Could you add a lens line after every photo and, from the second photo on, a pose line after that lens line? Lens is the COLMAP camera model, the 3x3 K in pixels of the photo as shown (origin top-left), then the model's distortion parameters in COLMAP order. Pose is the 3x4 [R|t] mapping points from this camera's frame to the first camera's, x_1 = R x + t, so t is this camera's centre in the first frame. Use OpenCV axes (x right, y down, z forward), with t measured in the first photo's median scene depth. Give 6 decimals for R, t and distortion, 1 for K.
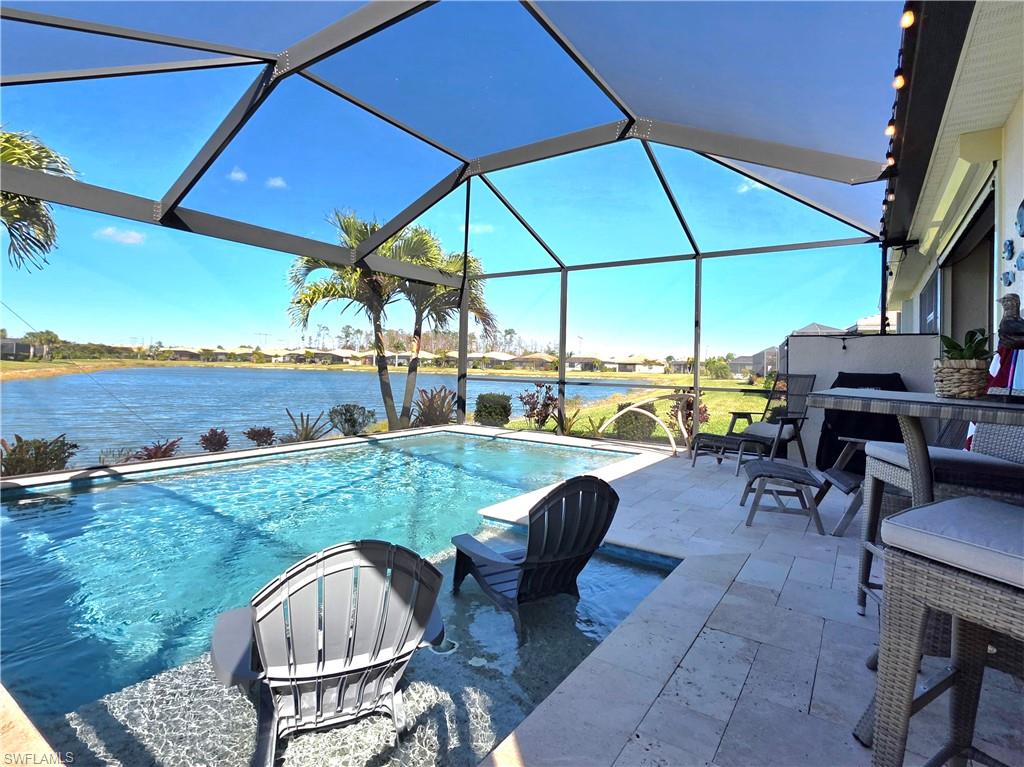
lens RADIAL K [[481.9, 0, 511.3], [0, 481.9, 351.4], [0, 0, 1]] dist [0.002813, 0.000347]
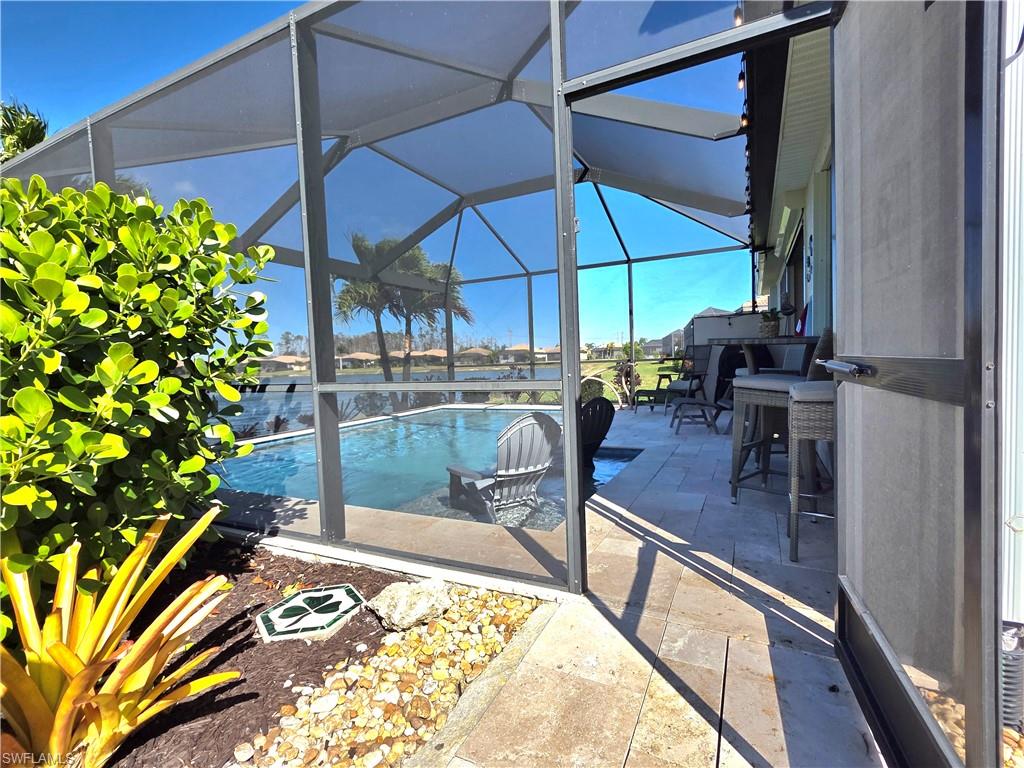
lens RADIAL K [[481.9, 0, 511.2], [0, 481.9, 385.3], [0, 0, 1]] dist [0.002813, 0.000347]
pose [[0.983905, -0.076012, 0.161719, -0.179234], [0.063374, 0.994621, 0.081926, 0.014131], [-0.167077, -0.070358, 0.983430, -0.288383]]
